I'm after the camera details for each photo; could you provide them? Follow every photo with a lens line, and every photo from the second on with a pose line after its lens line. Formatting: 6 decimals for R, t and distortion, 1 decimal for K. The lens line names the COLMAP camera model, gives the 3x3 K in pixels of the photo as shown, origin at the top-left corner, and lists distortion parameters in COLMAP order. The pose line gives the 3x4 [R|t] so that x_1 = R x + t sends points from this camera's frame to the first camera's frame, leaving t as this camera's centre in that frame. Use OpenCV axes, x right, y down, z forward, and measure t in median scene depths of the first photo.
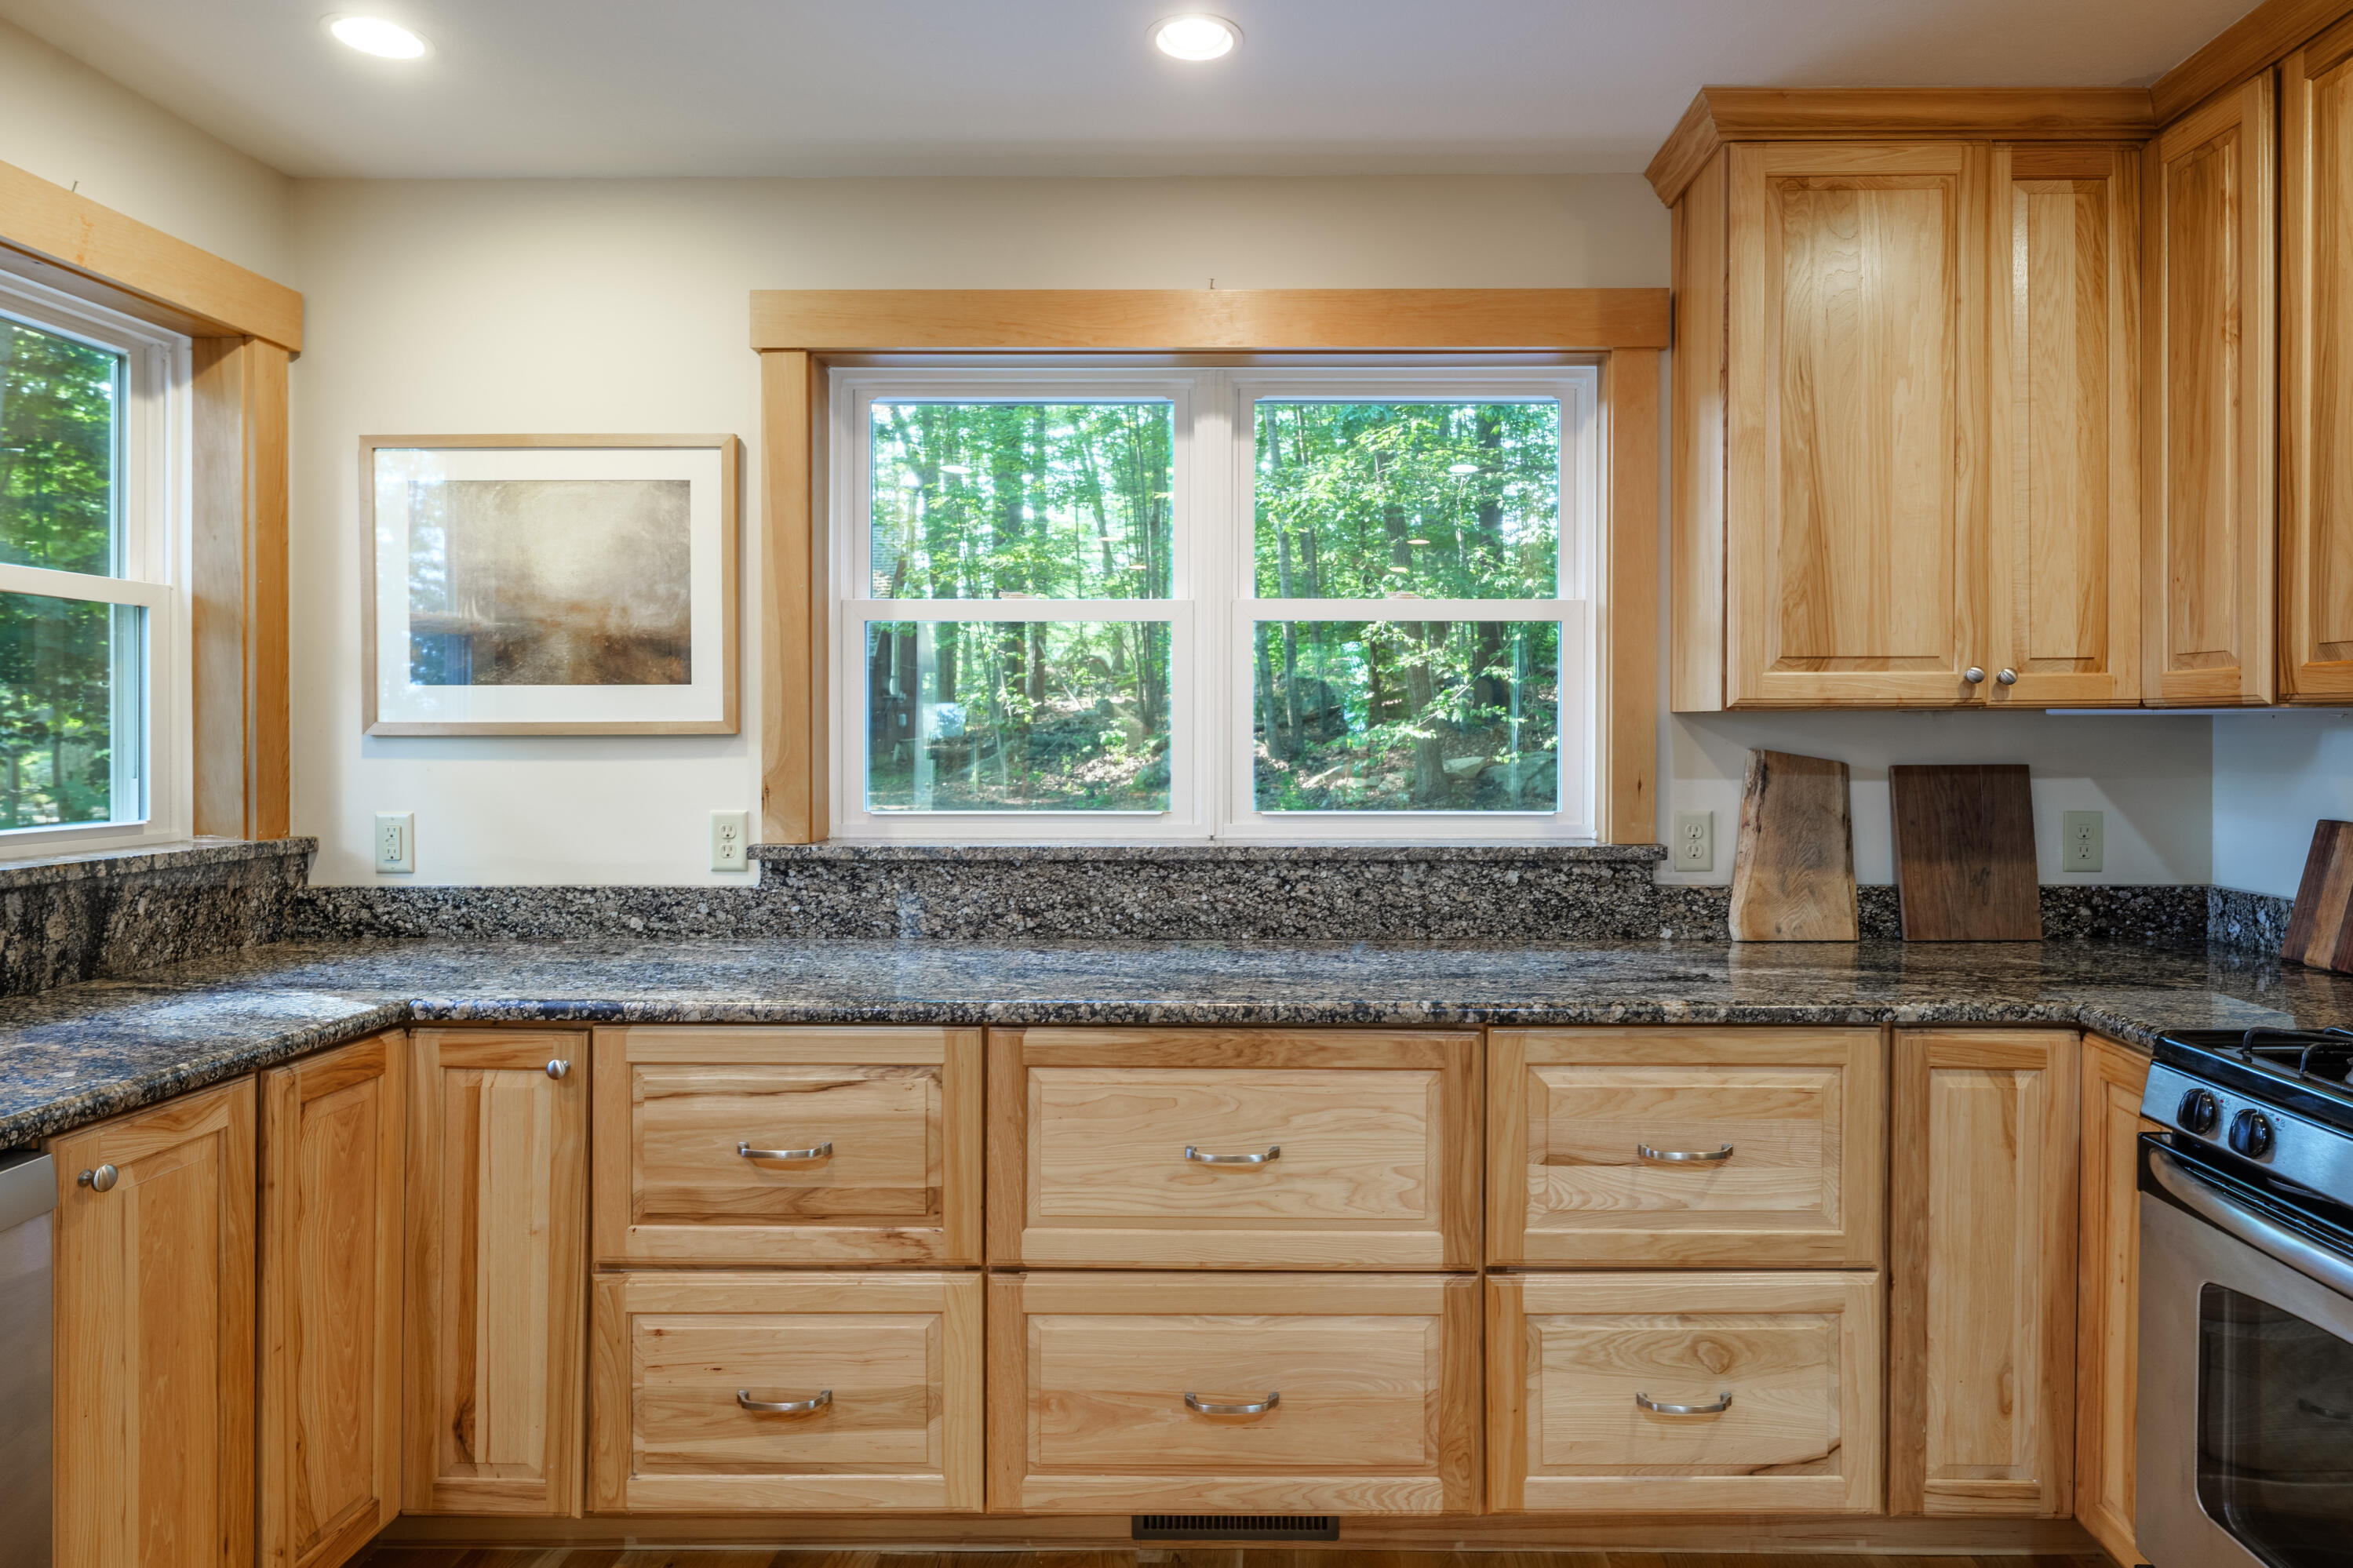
lens RADIAL K [[1389.1, 0, 1226.9], [0, 1389.1, 726.4], [0, 0, 1]] dist [0.002752, 0.002188]
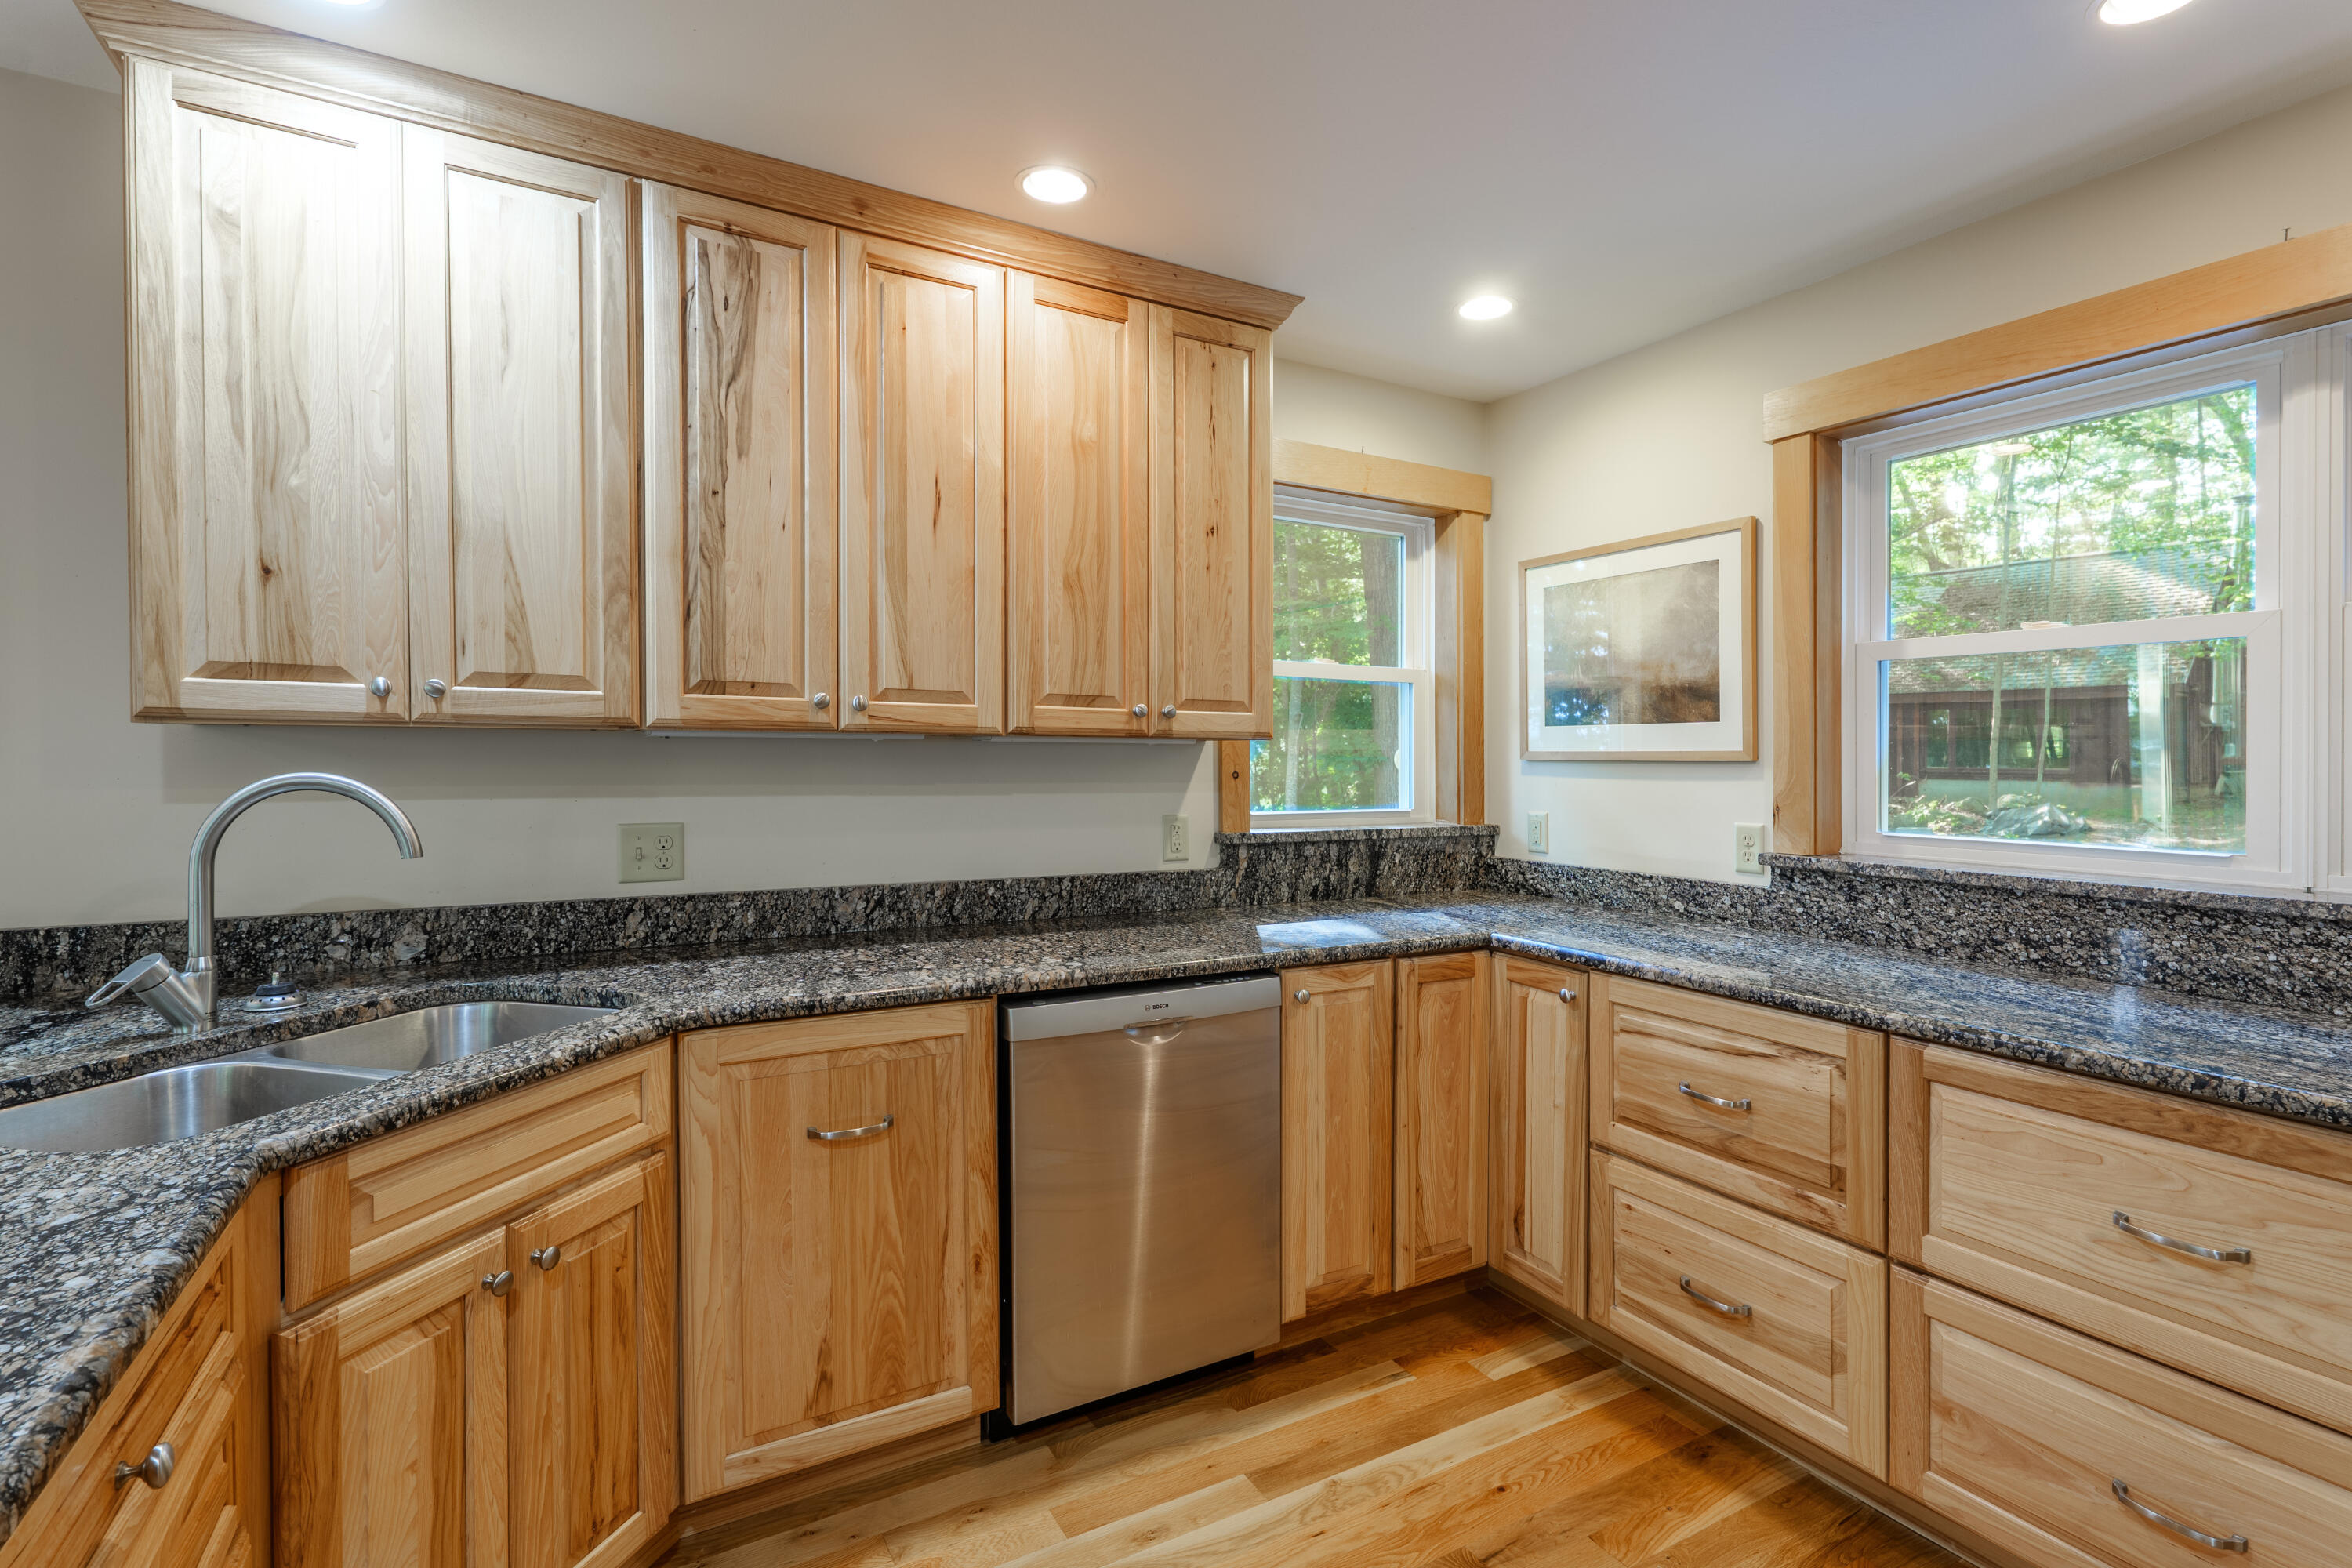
lens RADIAL K [[1093.9, 0, 1170.2], [0, 1093.9, 766.0], [0, 0, 1]] dist [0.008332, -0.000133]
pose [[0.503873, 0.012641, -0.863685, 0.273307], [-0.005060, 0.999919, 0.011683, 0.001124], [0.863763, -0.001516, 0.503897, 0.086961]]
